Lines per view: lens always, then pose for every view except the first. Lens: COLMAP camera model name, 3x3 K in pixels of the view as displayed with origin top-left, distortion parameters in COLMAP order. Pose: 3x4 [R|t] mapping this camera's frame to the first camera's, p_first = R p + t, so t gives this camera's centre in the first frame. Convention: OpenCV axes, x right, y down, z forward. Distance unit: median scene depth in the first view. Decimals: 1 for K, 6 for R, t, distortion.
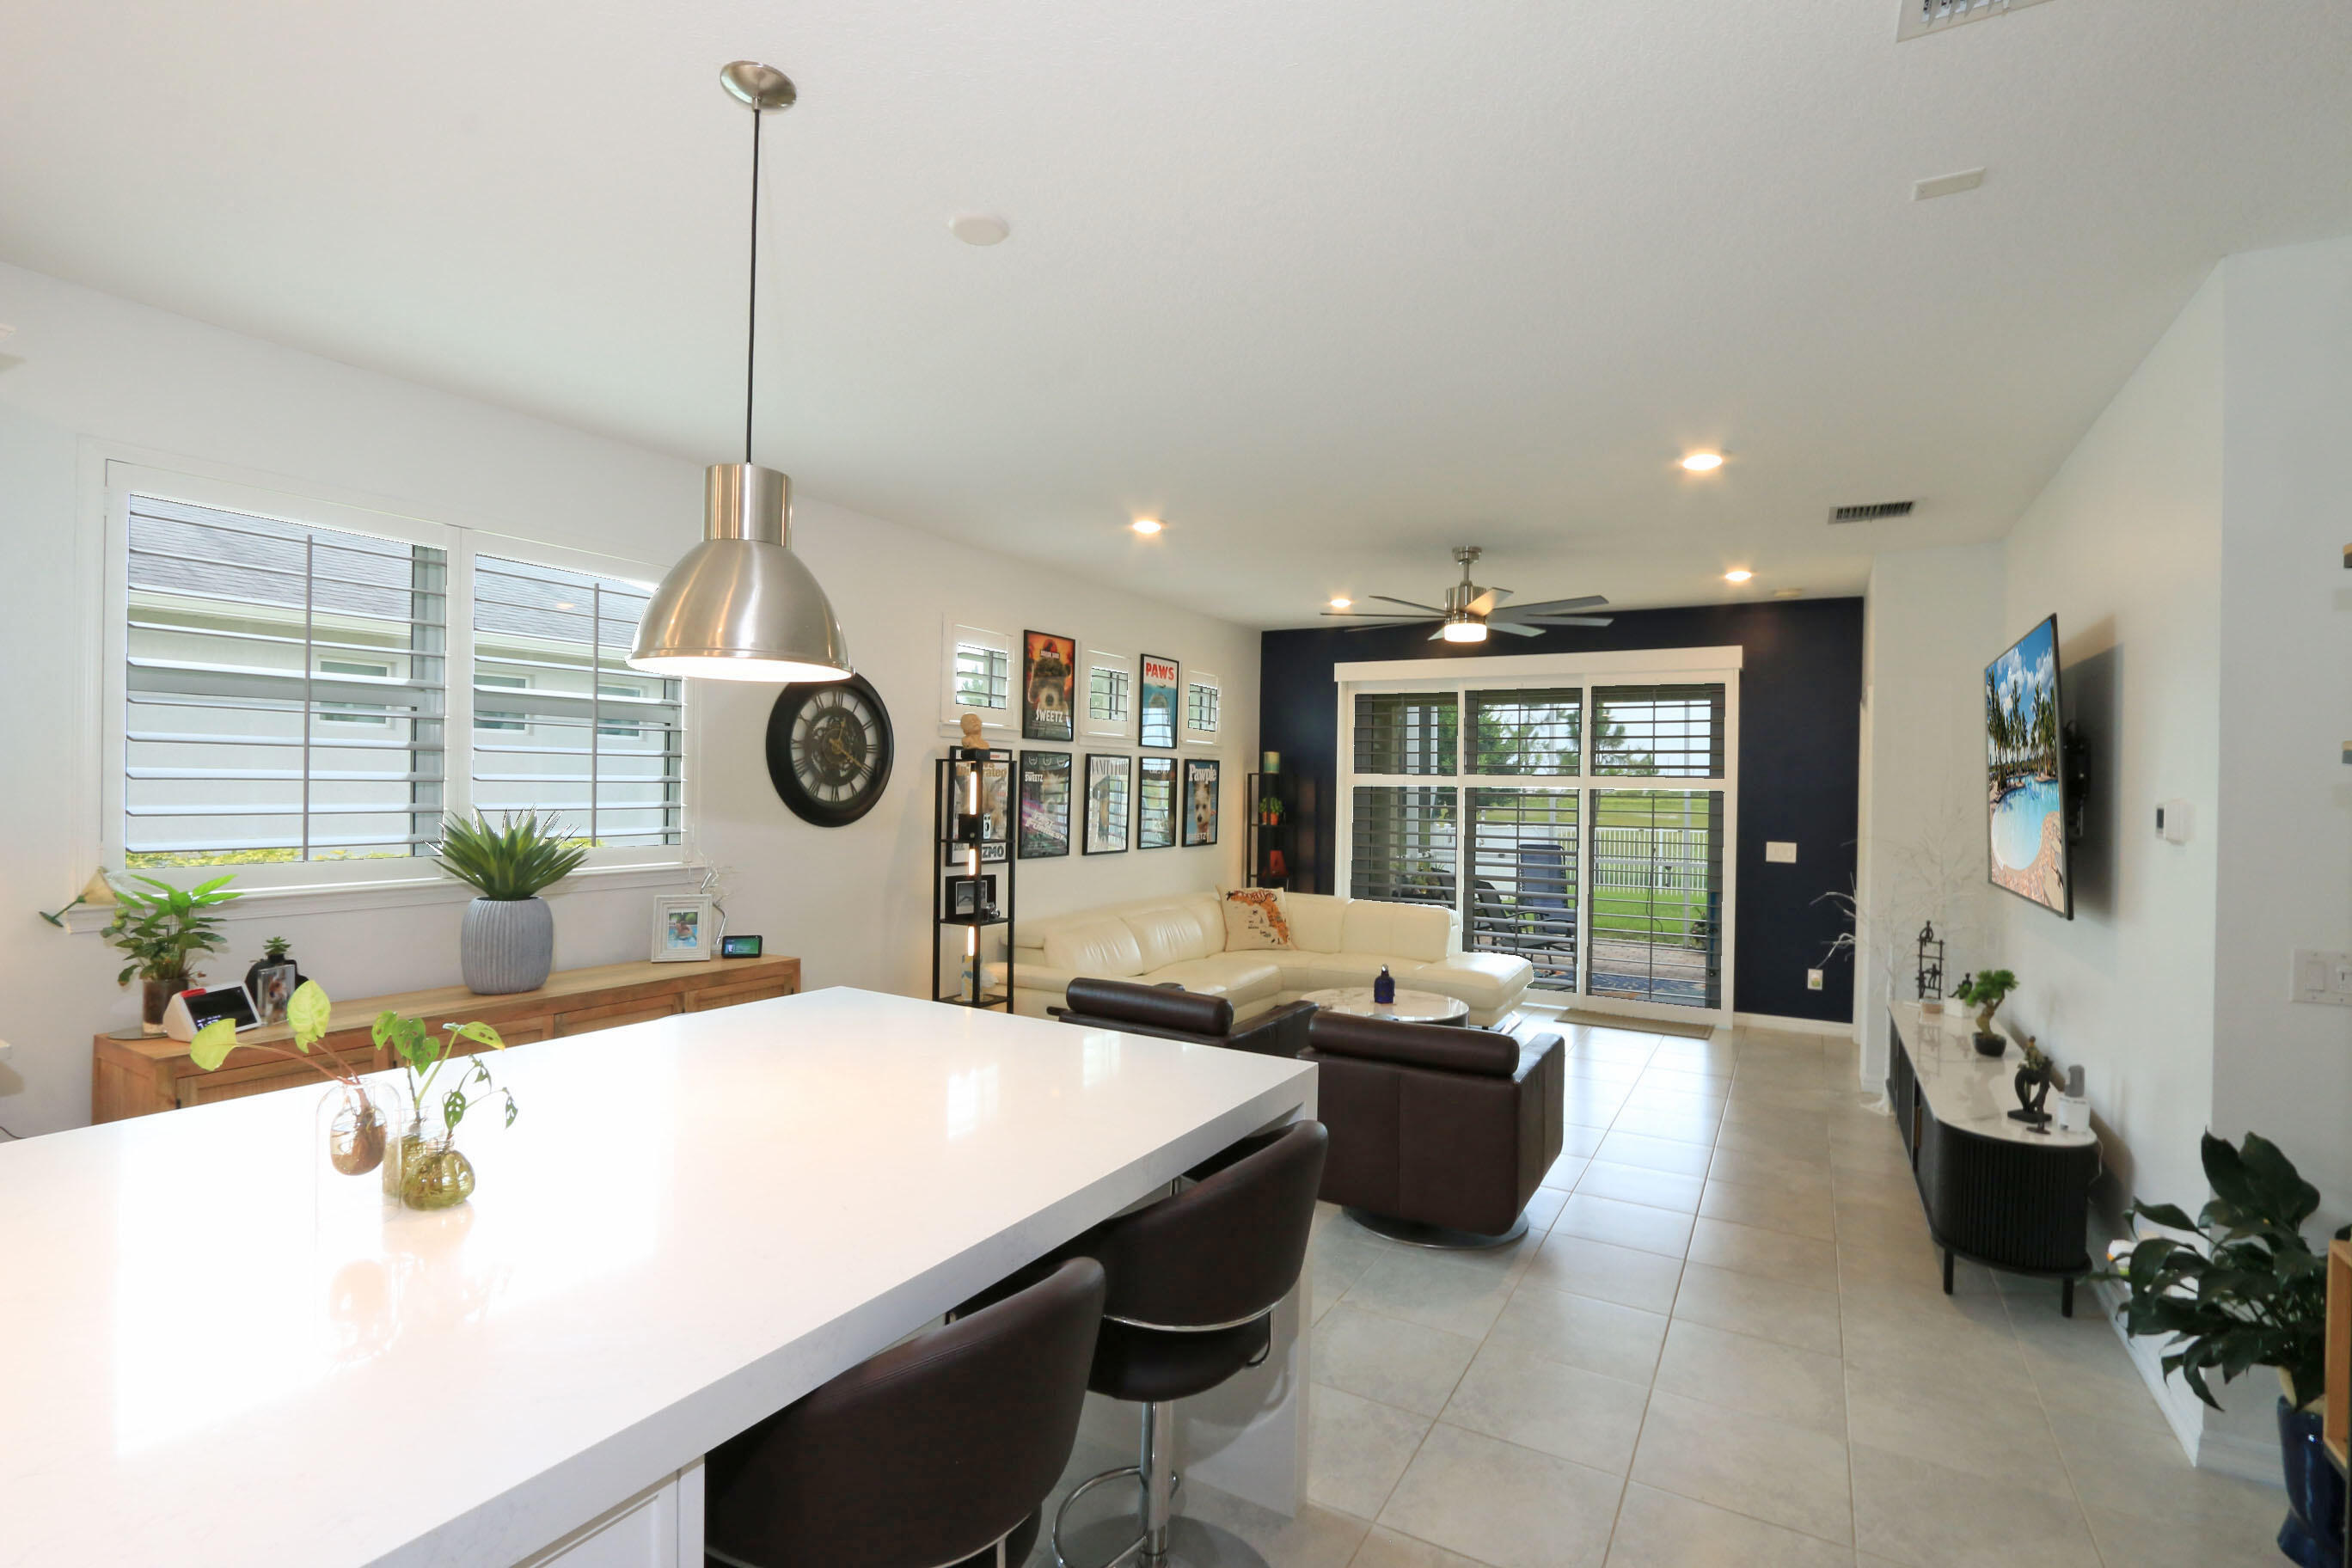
lens RADIAL K [[1078.5, 0, 1180.8], [0, 1078.5, 780.4], [0, 0, 1]] dist [-0.021202, 0.004649]
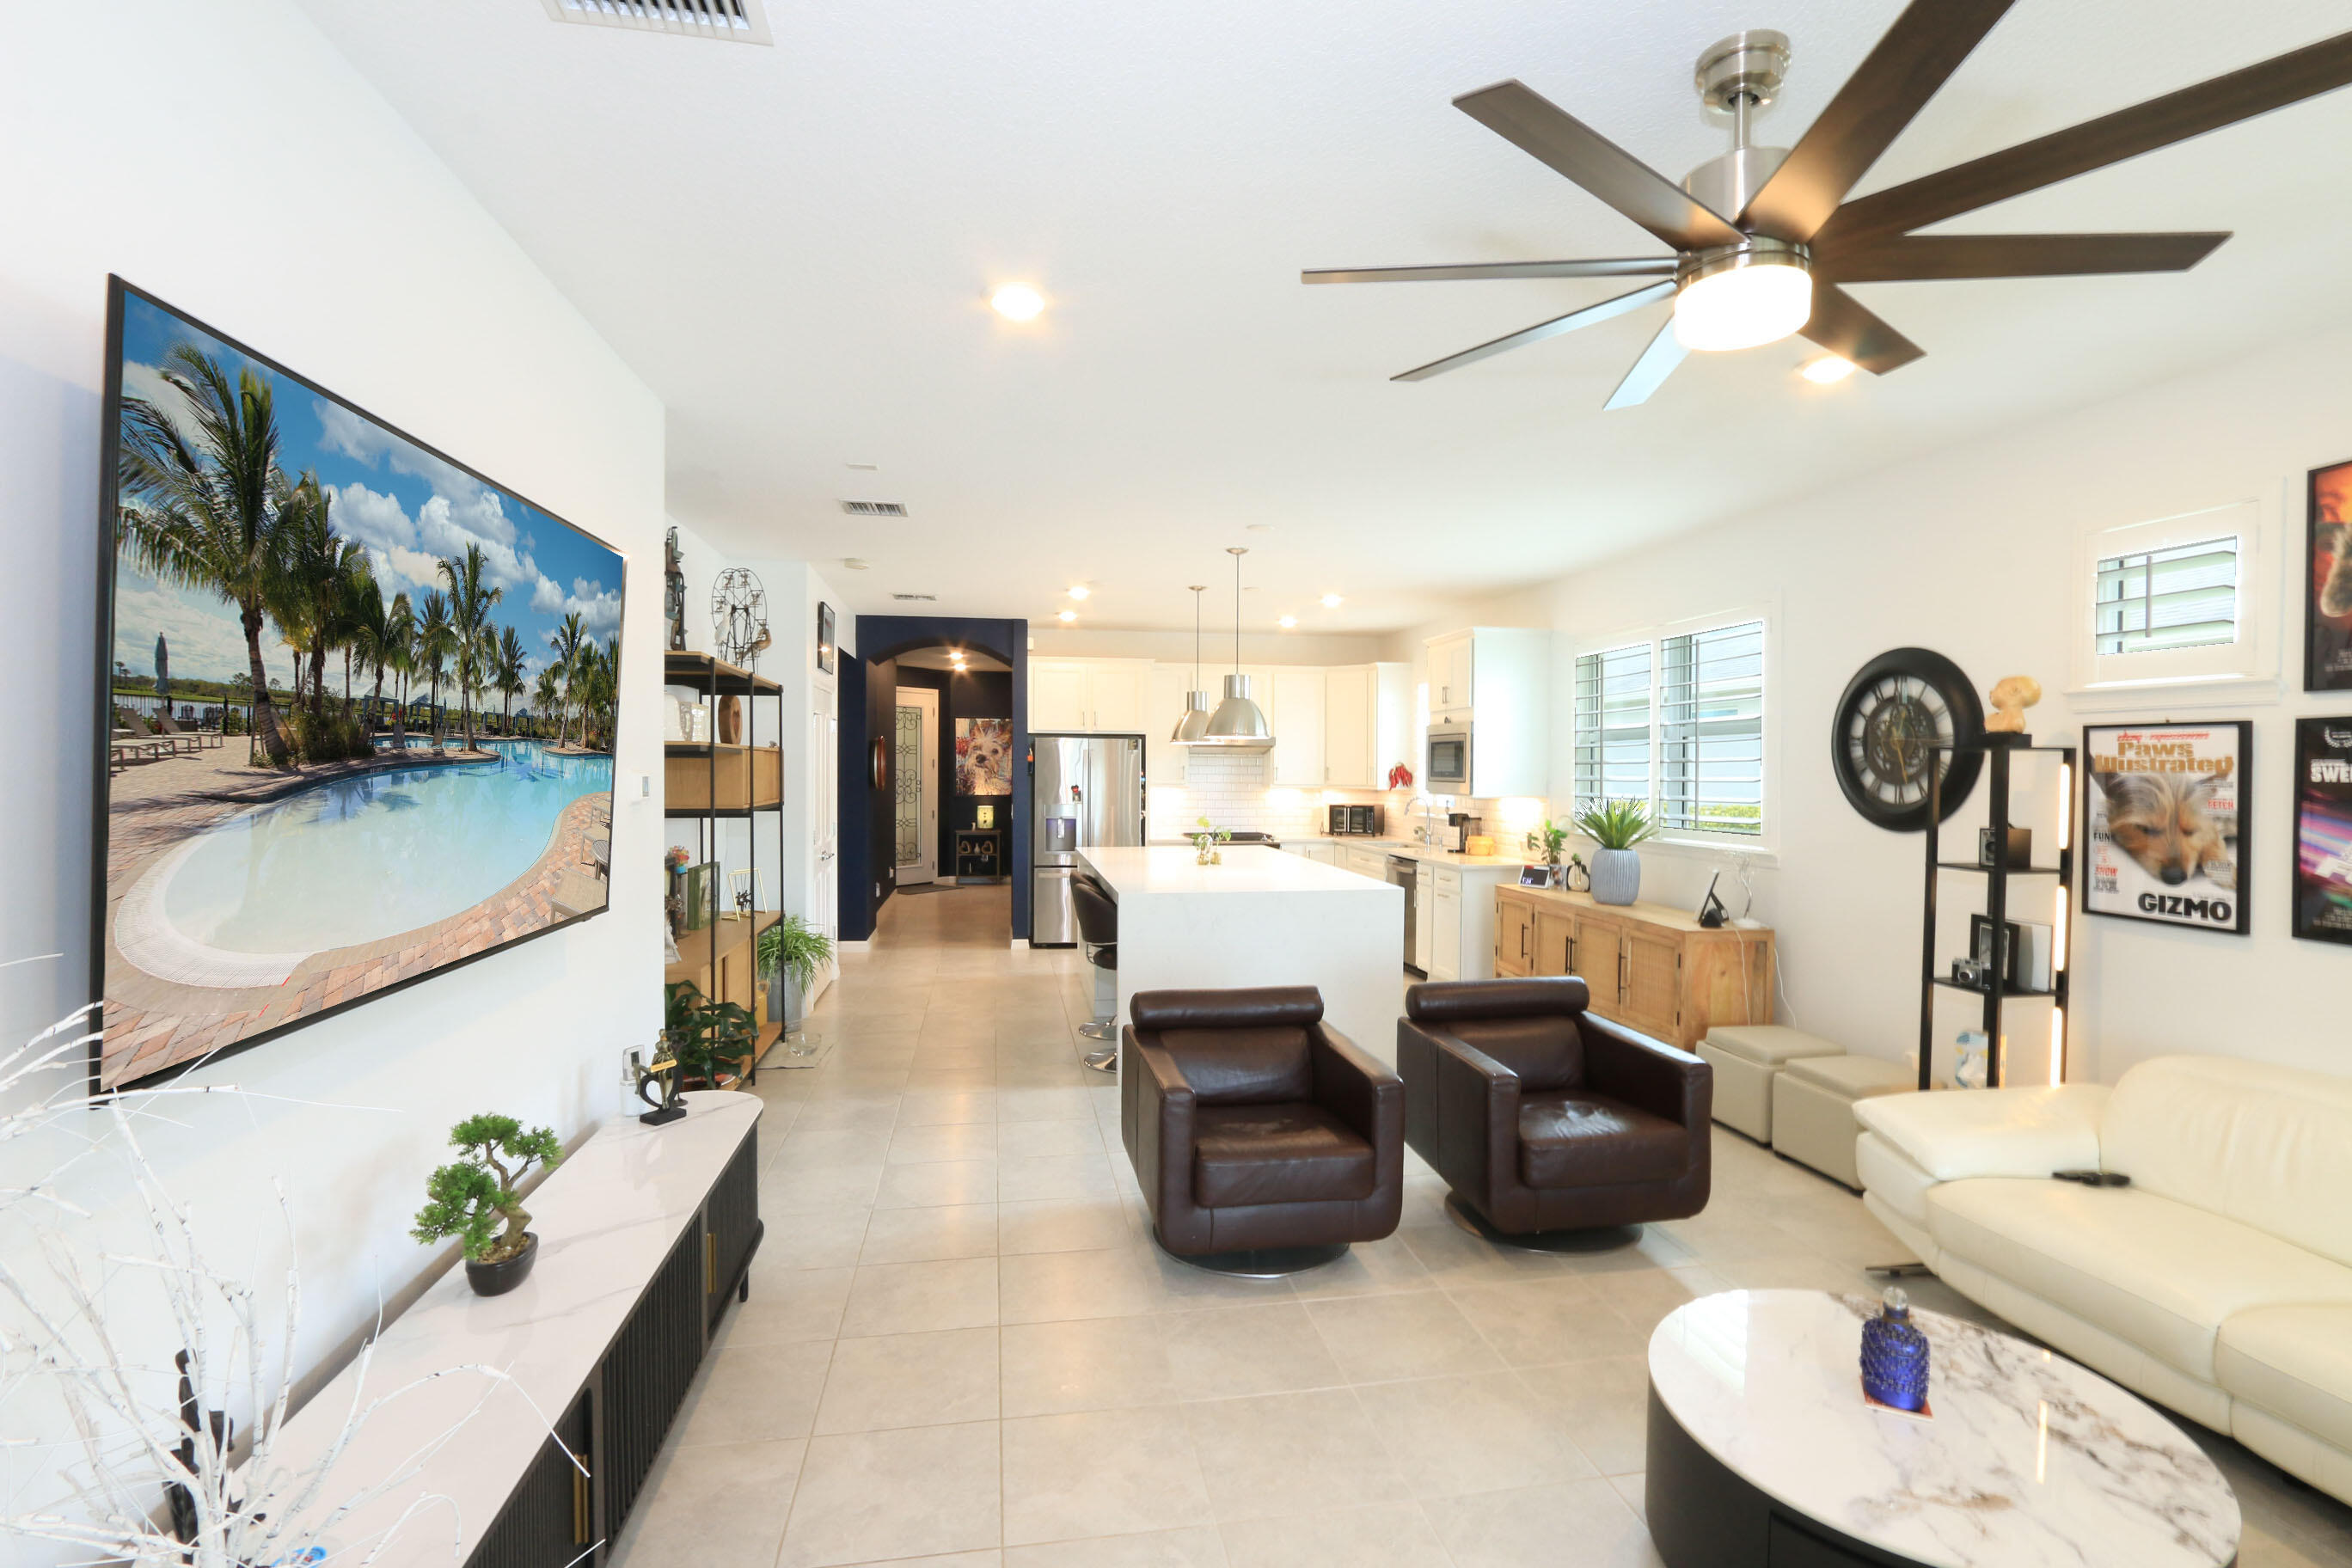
lens RADIAL K [[1078.5, 0, 1205.1], [0, 1078.5, 785.7], [0, 0, 1]] dist [-0.021202, 0.004649]
pose [[-0.749614, -0.008865, -0.661816, 0.621136], [-0.013709, 0.999904, 0.002133, 0.010041], [0.661733, 0.010672, -0.749664, 1.174738]]
